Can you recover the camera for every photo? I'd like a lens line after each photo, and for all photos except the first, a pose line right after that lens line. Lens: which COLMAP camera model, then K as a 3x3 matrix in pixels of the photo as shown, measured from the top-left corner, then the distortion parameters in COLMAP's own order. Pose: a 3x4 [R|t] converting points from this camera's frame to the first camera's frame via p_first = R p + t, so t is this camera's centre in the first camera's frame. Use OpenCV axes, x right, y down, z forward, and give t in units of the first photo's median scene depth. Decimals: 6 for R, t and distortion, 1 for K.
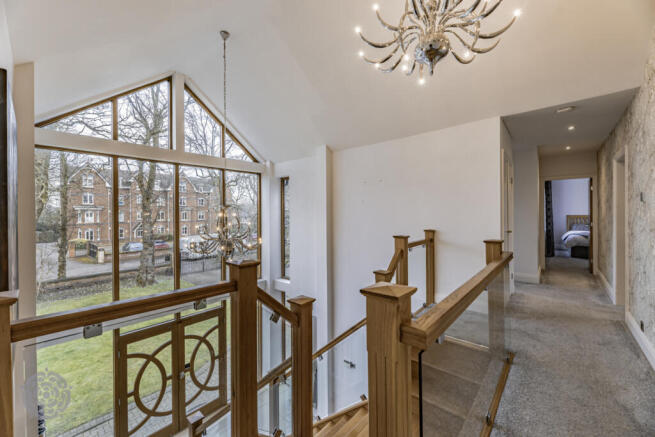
lens RADIAL K [[264.6, 0, 329.0], [0, 264.6, 214.8], [0, 0, 1]] dist [-0.000545, -0.000147]
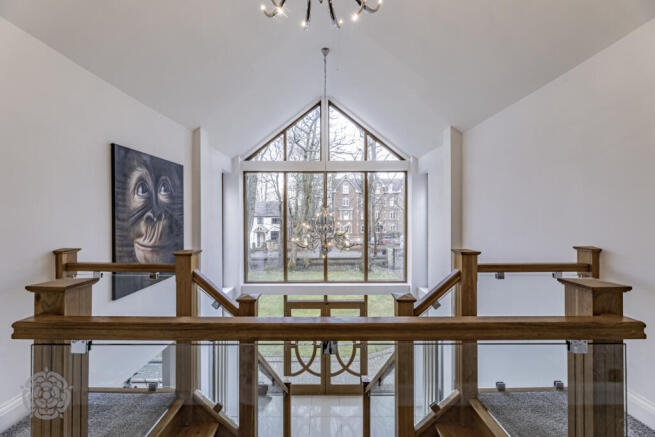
lens RADIAL K [[264.6, 0, 329.0], [0, 264.6, 214.8], [0, 0, 1]] dist [-0.000545, -0.000147]
pose [[0.656117, 0.010350, -0.754588, 0.337000], [-0.009488, 0.999940, 0.005465, -0.003830], [0.754599, 0.003574, 0.656176, 0.214417]]
